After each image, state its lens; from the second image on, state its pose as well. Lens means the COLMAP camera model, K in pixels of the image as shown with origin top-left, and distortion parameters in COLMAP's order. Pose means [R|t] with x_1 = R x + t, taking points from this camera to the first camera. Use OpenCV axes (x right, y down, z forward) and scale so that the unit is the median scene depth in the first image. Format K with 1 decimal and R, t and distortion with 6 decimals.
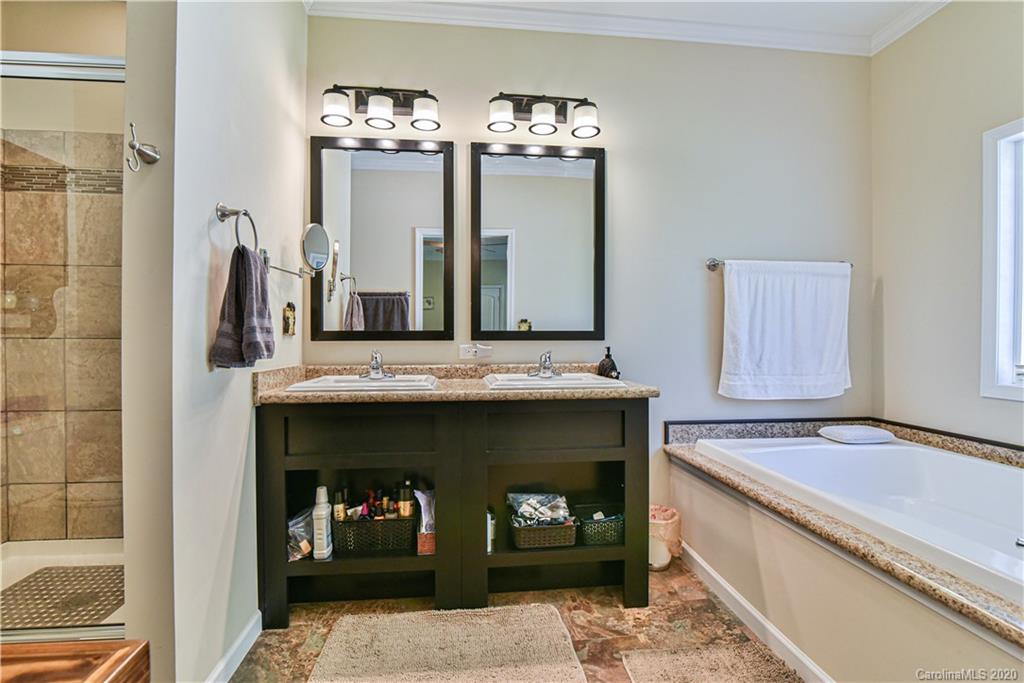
lens RADIAL K [[490.9, 0, 500.8], [0, 490.9, 338.9], [0, 0, 1]] dist [-0.018321, 0.002355]
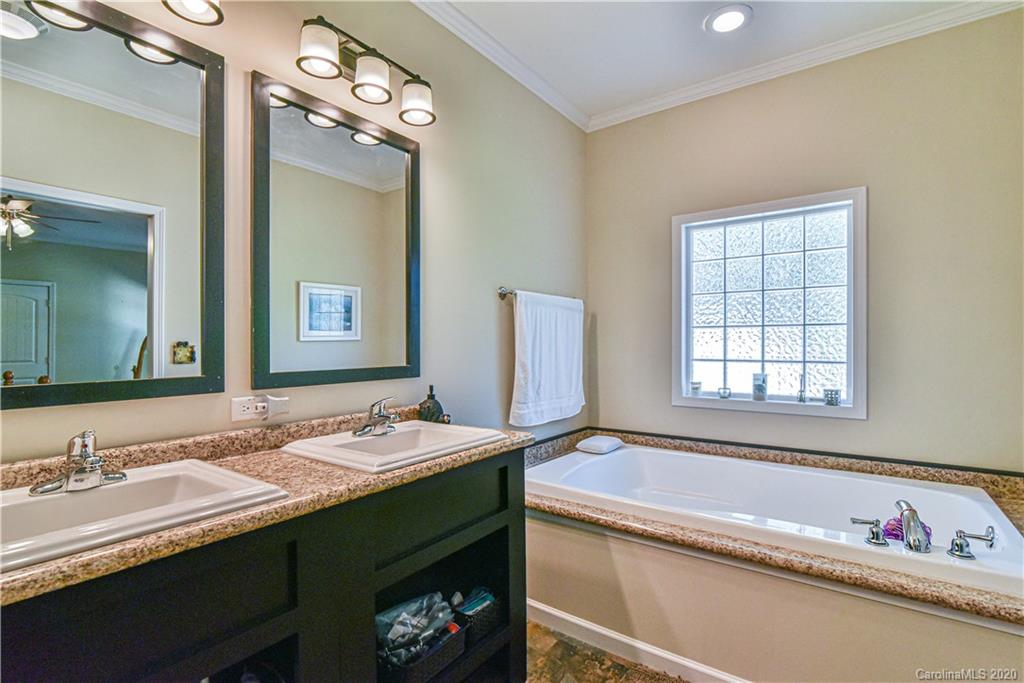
lens RADIAL K [[490.9, 0, 508.9], [0, 490.9, 337.3], [0, 0, 1]] dist [-0.018321, 0.002355]
pose [[0.655282, 0.002940, 0.755379, -0.331306], [0.004592, 0.999958, -0.007876, -0.059539], [-0.755371, 0.008630, 0.655241, 0.370775]]
